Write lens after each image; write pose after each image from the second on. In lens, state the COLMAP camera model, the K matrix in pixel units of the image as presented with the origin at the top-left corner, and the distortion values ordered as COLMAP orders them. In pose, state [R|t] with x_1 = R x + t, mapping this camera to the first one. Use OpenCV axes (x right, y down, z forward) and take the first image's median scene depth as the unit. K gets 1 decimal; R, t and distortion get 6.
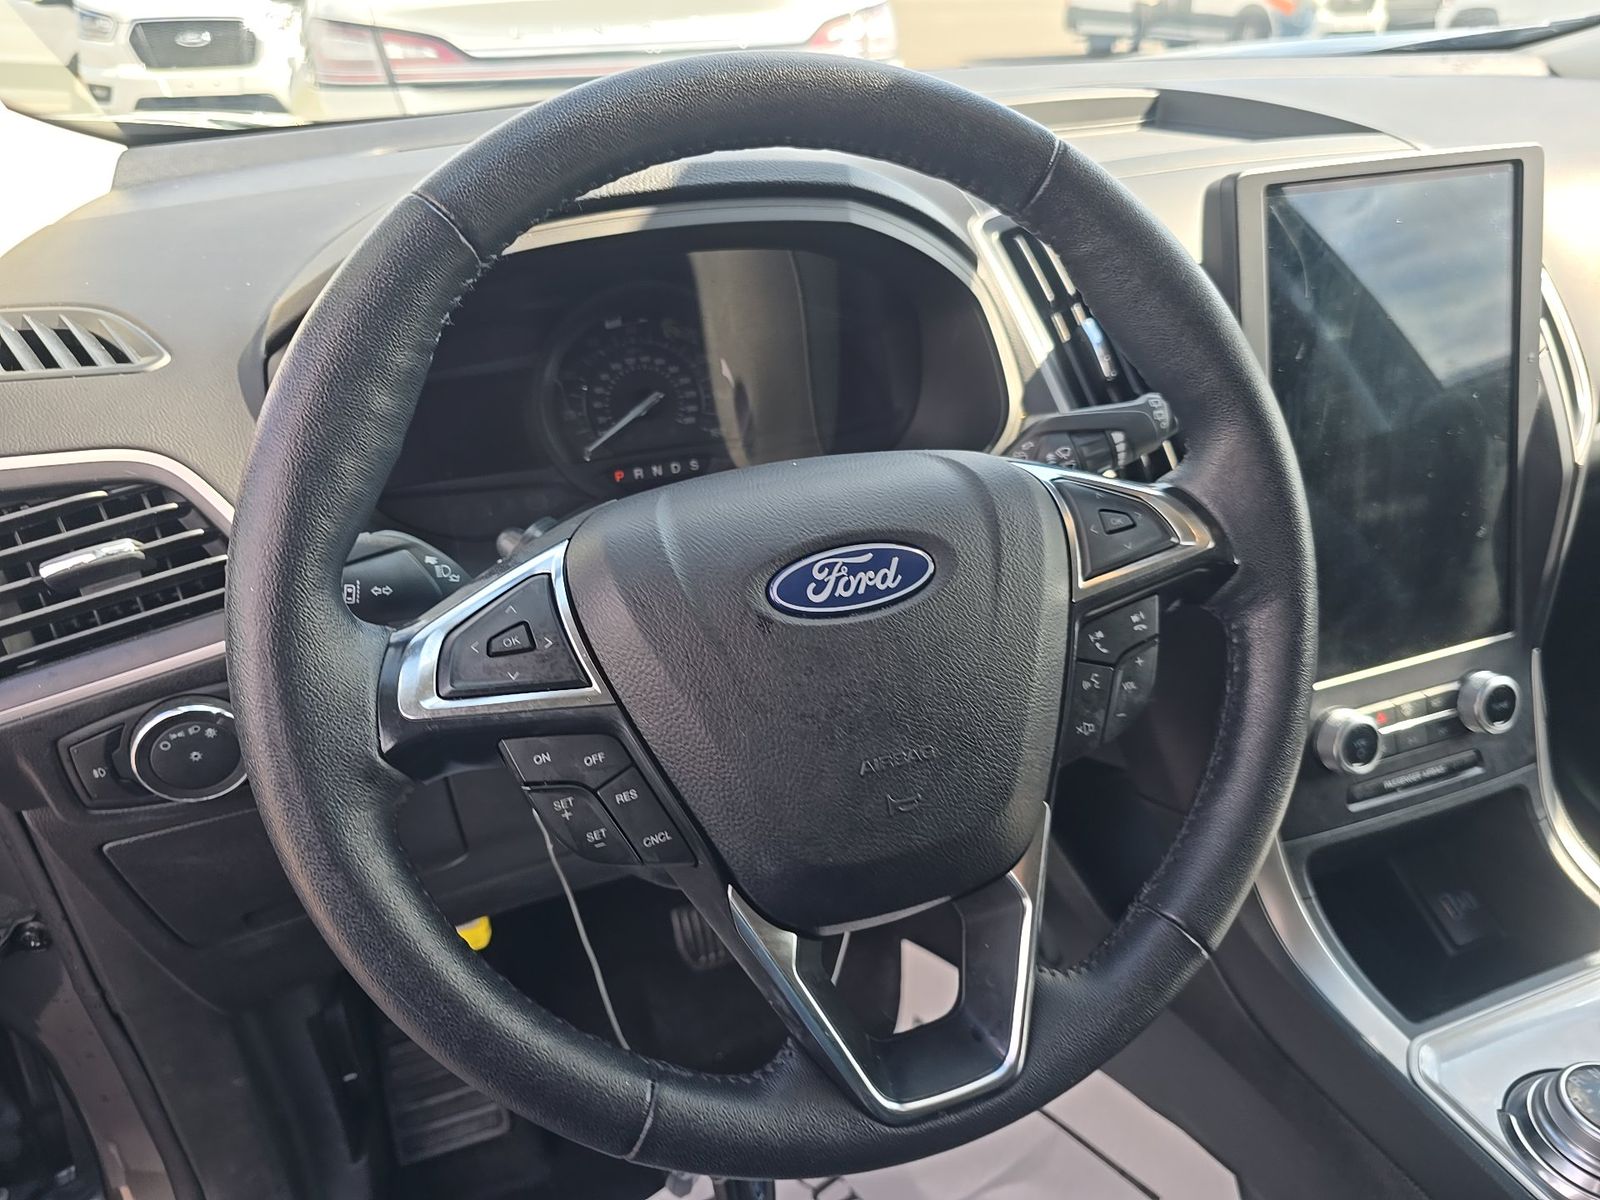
lens RADIAL K [[1155.8, 0, 800.0], [0, 1155.8, 600.0], [0, 0, 1]] dist [0.027695, -0.004106]
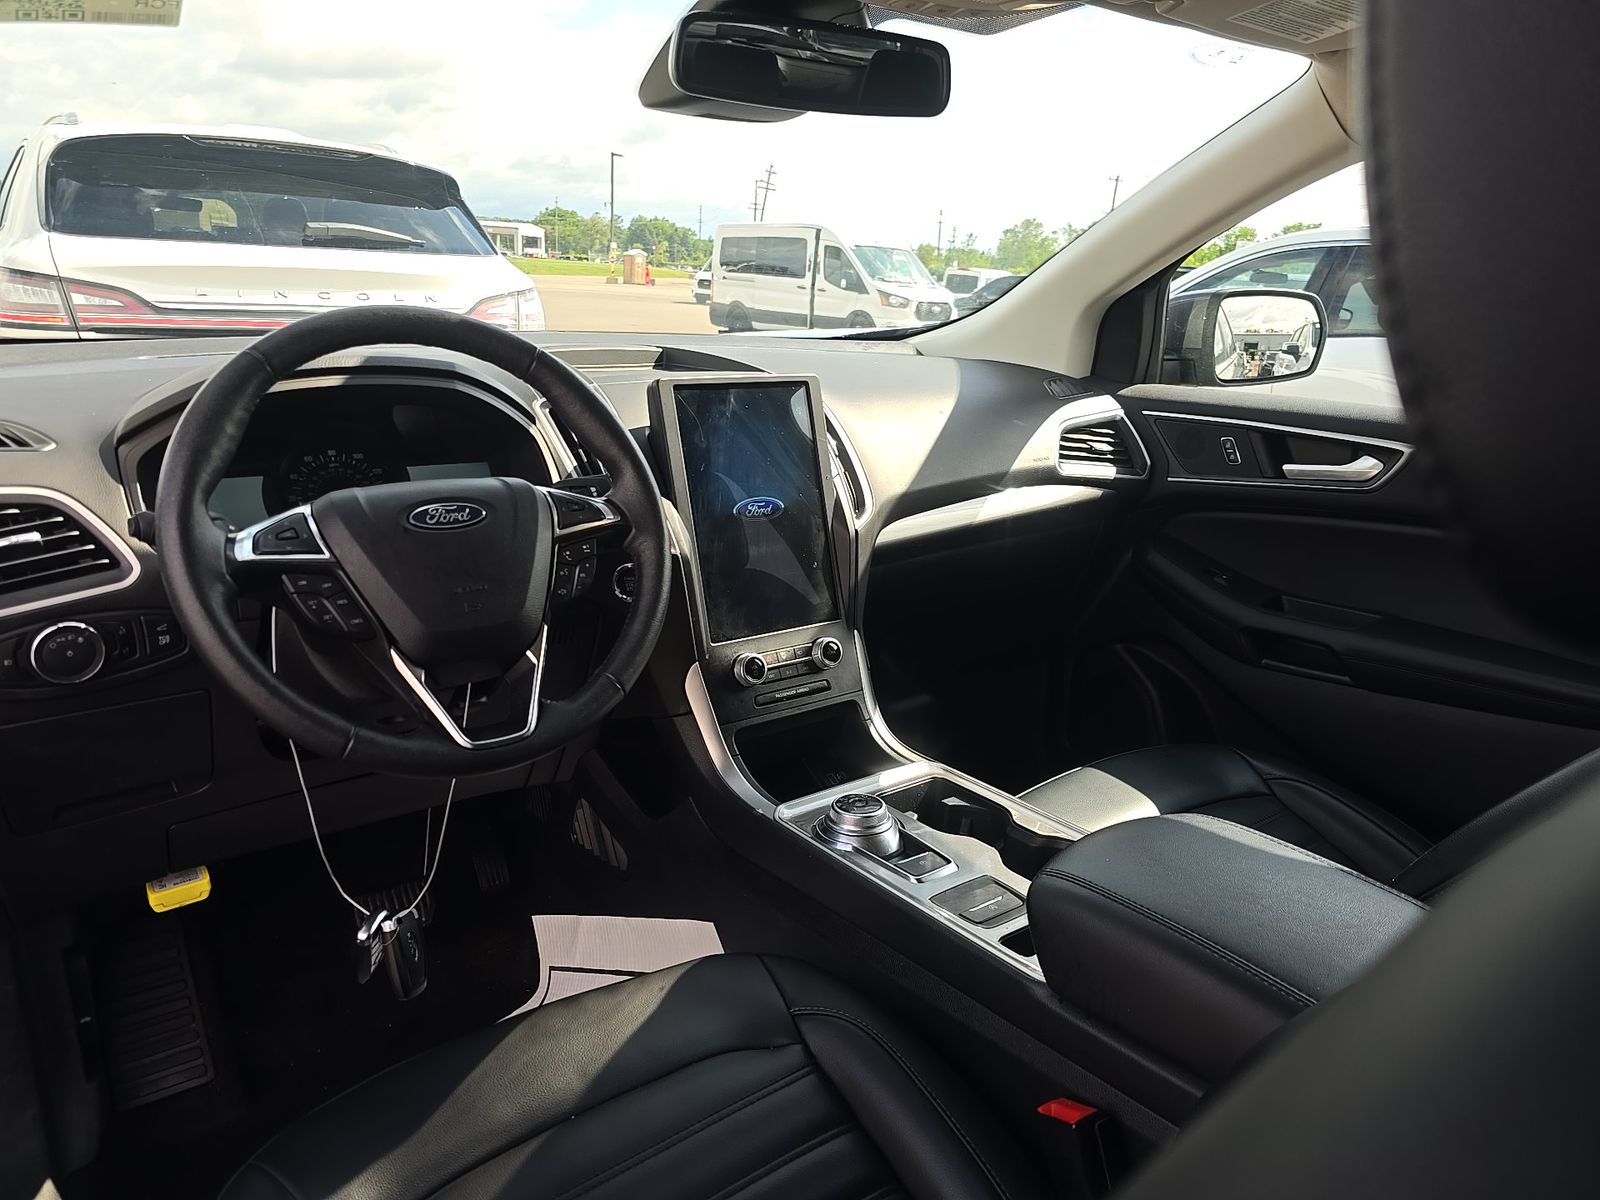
lens RADIAL K [[1092.3, 0, 800.0], [0, 1092.3, 600.0], [0, 0, 1]] dist [0.085839, -0.049399]
pose [[0.959790, -0.023074, 0.279771, 0.077304], [0.079081, 0.978478, -0.190597, 0.476081], [-0.269352, 0.205058, 0.940957, -0.949480]]
